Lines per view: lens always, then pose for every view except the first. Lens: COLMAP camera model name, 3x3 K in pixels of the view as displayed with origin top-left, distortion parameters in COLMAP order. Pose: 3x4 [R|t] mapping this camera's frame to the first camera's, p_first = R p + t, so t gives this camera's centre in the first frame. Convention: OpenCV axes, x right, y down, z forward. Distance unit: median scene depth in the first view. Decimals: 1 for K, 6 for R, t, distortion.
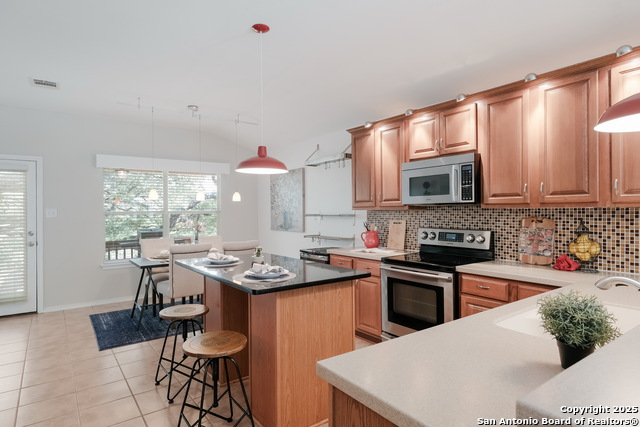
lens RADIAL K [[372.6, 0, 322.5], [0, 372.6, 210.7], [0, 0, 1]] dist [0.015891, 0.000949]
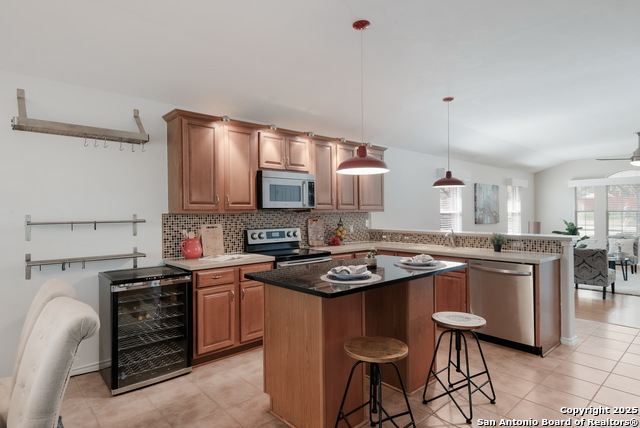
lens RADIAL K [[359.8, 0, 321.4], [0, 359.8, 211.3], [0, 0, 1]] dist [0.002438, 0.002132]
pose [[-0.114221, 0.014758, 0.993346, -0.634876], [0.010292, 0.999854, -0.013671, 0.006667], [-0.993402, 0.008662, -0.114356, 0.712267]]
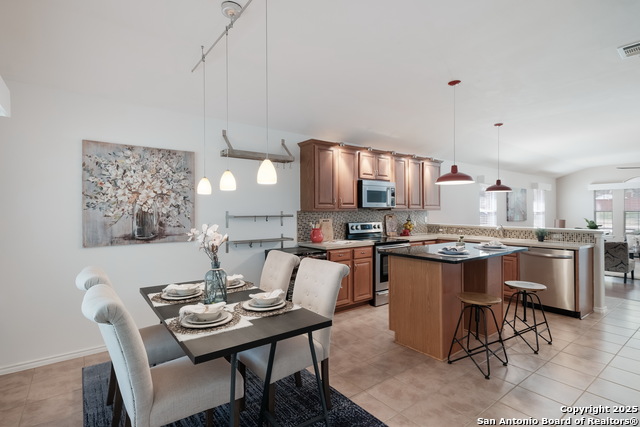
lens RADIAL K [[313.3, 0, 319.3], [0, 313.3, 210.0], [0, 0, 1]] dist [-0.002572, 0.000261]
pose [[-0.021117, 0.014523, 0.999672, -0.784879], [0.003634, 0.999889, -0.014450, 0.008892], [-0.999770, 0.003328, -0.021168, 0.901161]]
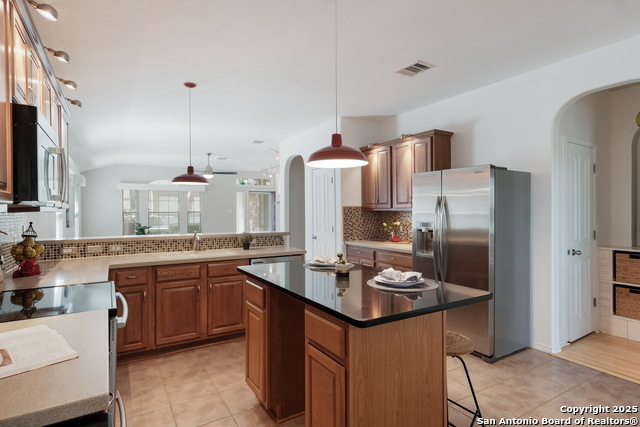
lens RADIAL K [[343.1, 0, 317.7], [0, 343.1, 214.0], [0, 0, 1]] dist [0.013898, -0.000163]
pose [[-0.995593, 0.015244, 0.092537, -0.112528], [0.016259, 0.999816, 0.010225, -0.000019], [-0.092364, 0.011685, -0.995657, 1.030332]]
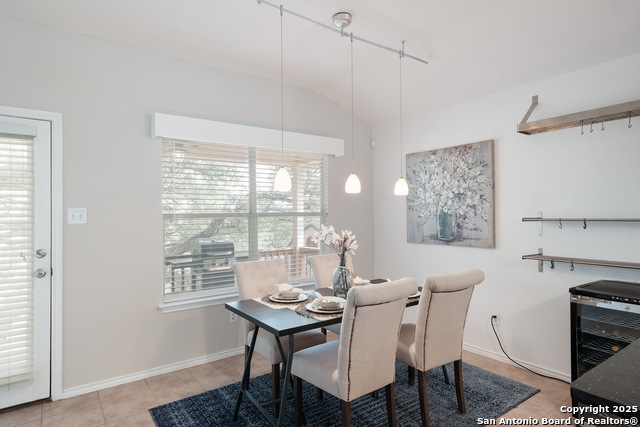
lens RADIAL K [[372.6, 0, 321.8], [0, 372.6, 211.4], [0, 0, 1]] dist [0.015891, 0.000949]
pose [[0.999982, -0.000101, -0.006018, -0.376572], [0.000058, 0.999974, -0.007215, 0.004118], [0.006019, 0.007214, 0.999956, 0.472296]]
